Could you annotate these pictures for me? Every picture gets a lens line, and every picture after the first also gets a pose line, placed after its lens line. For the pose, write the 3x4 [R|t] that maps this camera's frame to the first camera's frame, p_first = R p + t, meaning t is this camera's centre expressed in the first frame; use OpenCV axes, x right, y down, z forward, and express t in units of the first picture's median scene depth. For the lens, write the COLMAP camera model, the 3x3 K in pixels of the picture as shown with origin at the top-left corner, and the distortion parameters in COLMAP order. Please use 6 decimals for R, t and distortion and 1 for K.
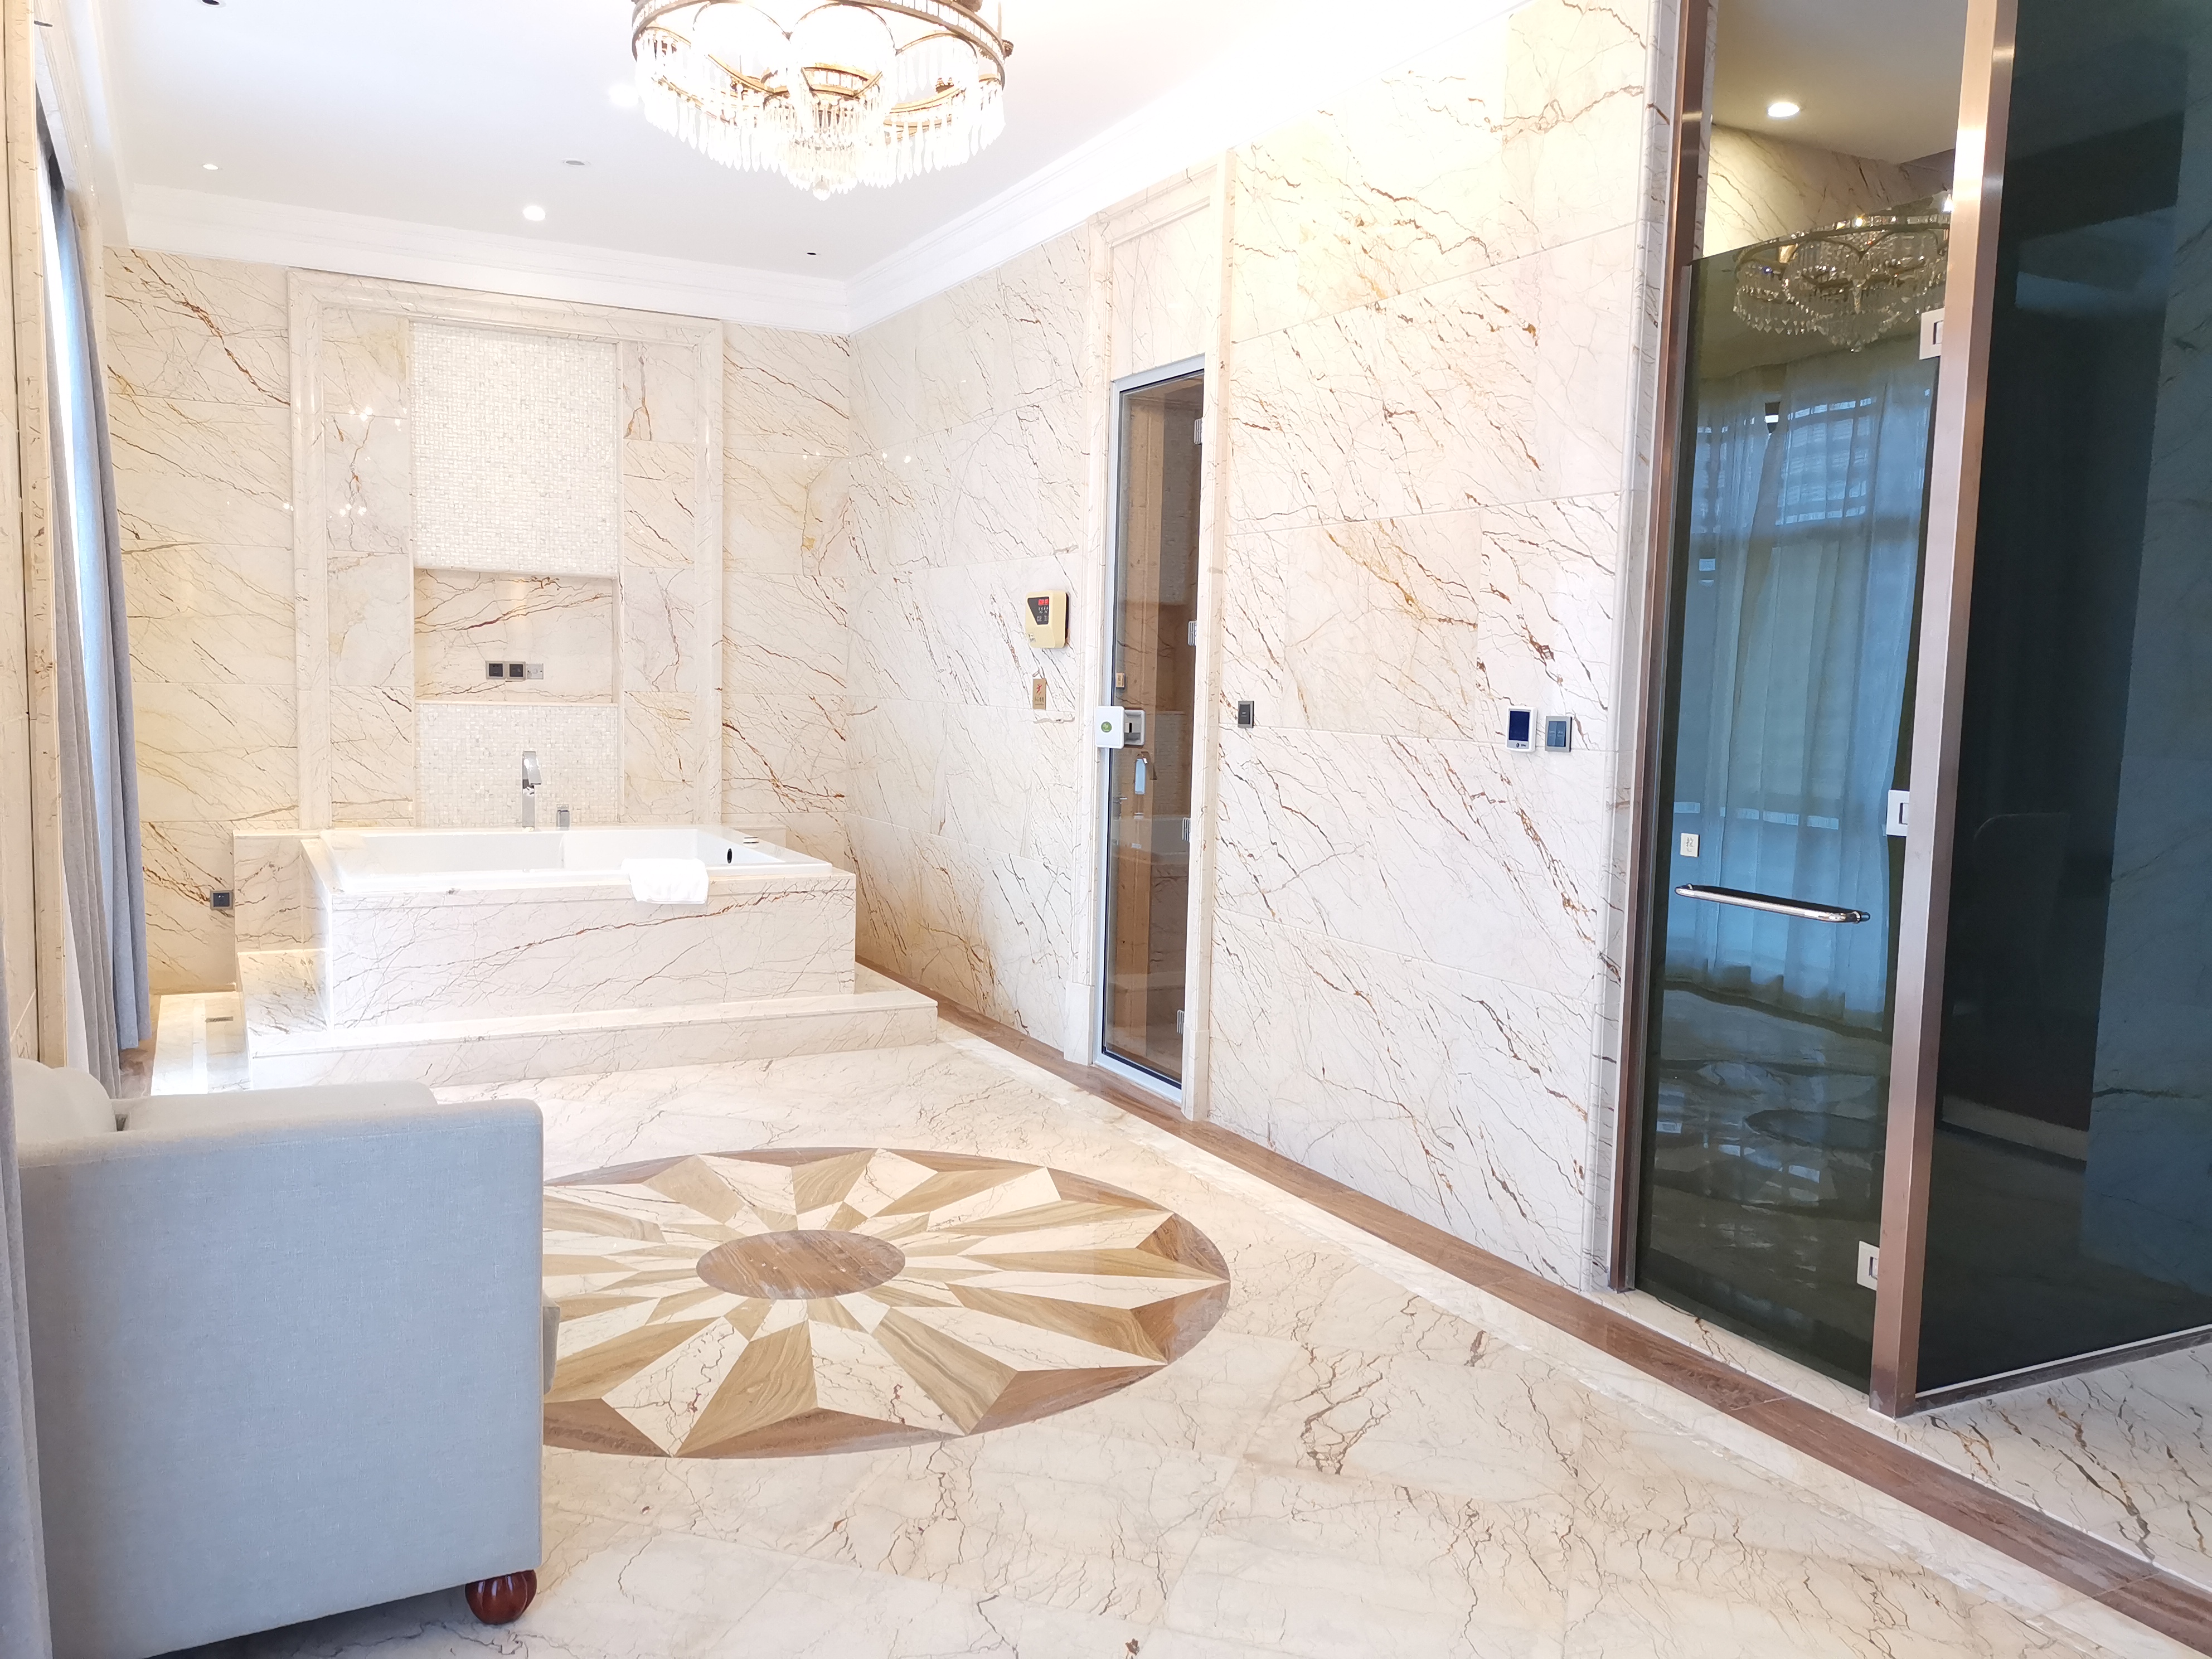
lens RADIAL K [[1751.9, 0, 1103.0], [0, 1751.9, 835.3], [0, 0, 1]] dist [0.001488, 0.000742]
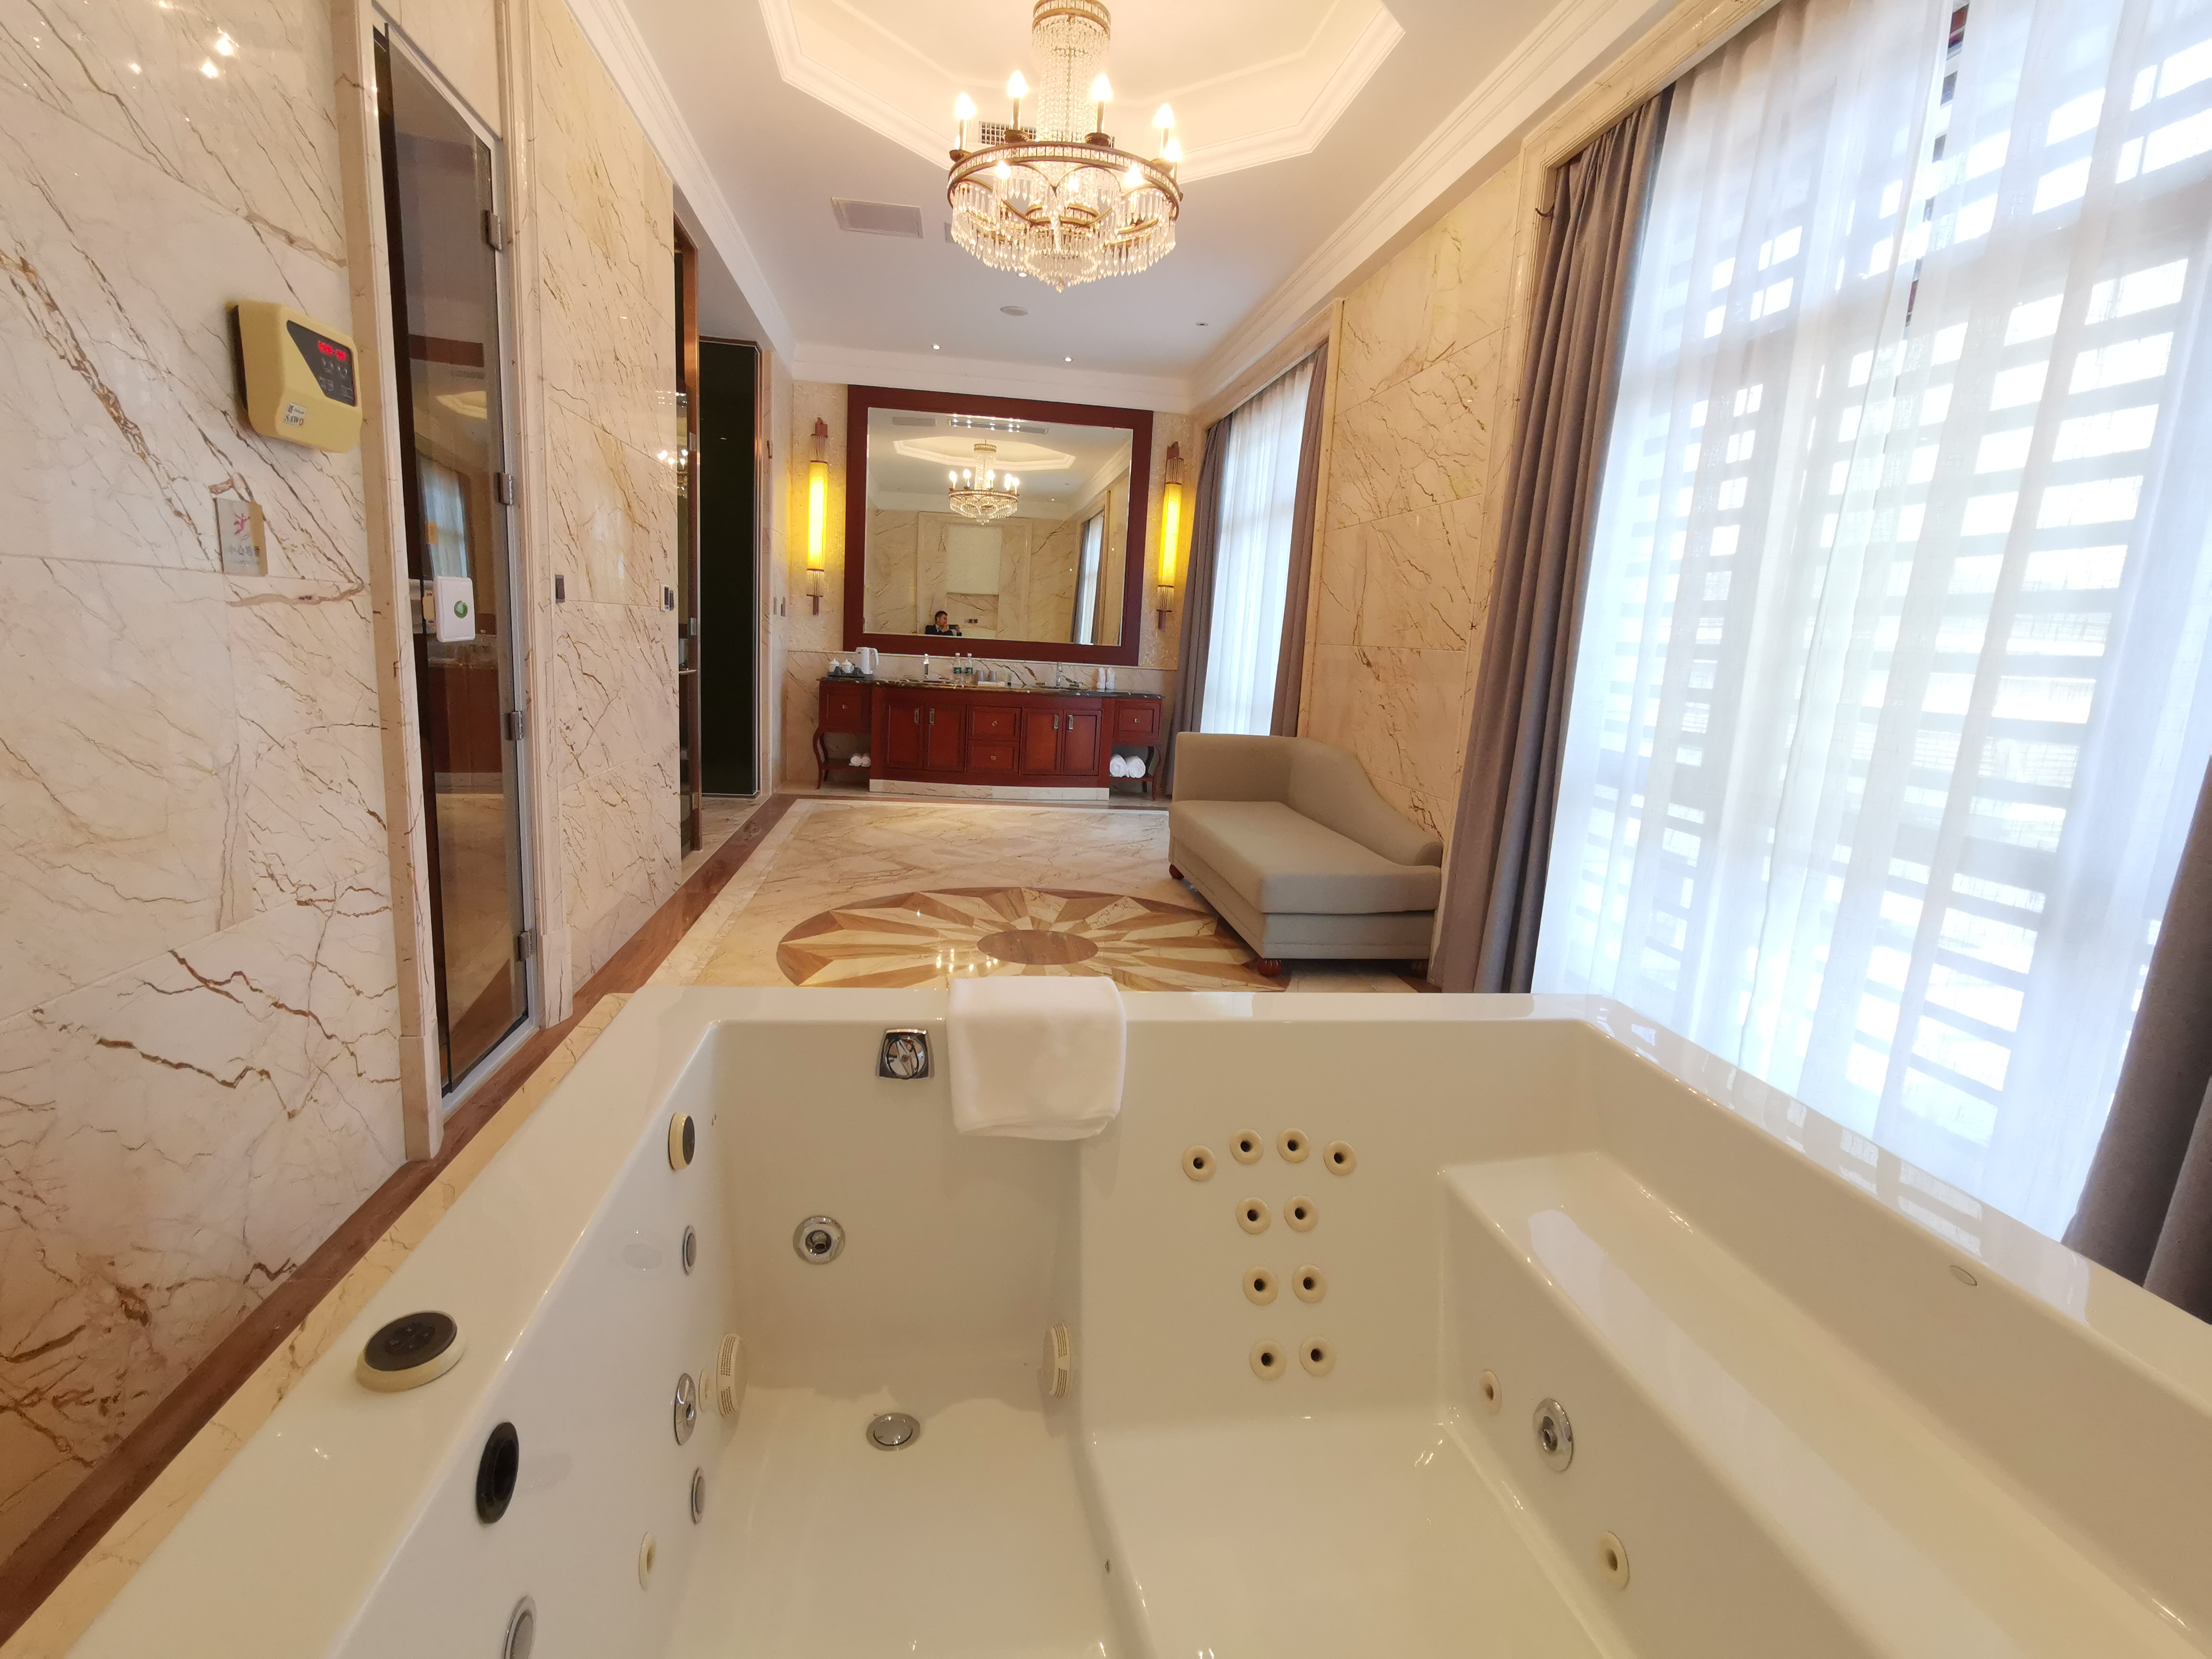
lens RADIAL K [[1061.9, 0, 1115.2], [0, 1061.9, 831.9], [0, 0, 1]] dist [-0.043438, 0.032088]
pose [[-0.948734, -0.138111, 0.284305, -0.557537], [-0.058138, 0.960388, 0.272533, -0.160563], [-0.310683, 0.242033, -0.919182, 2.031015]]
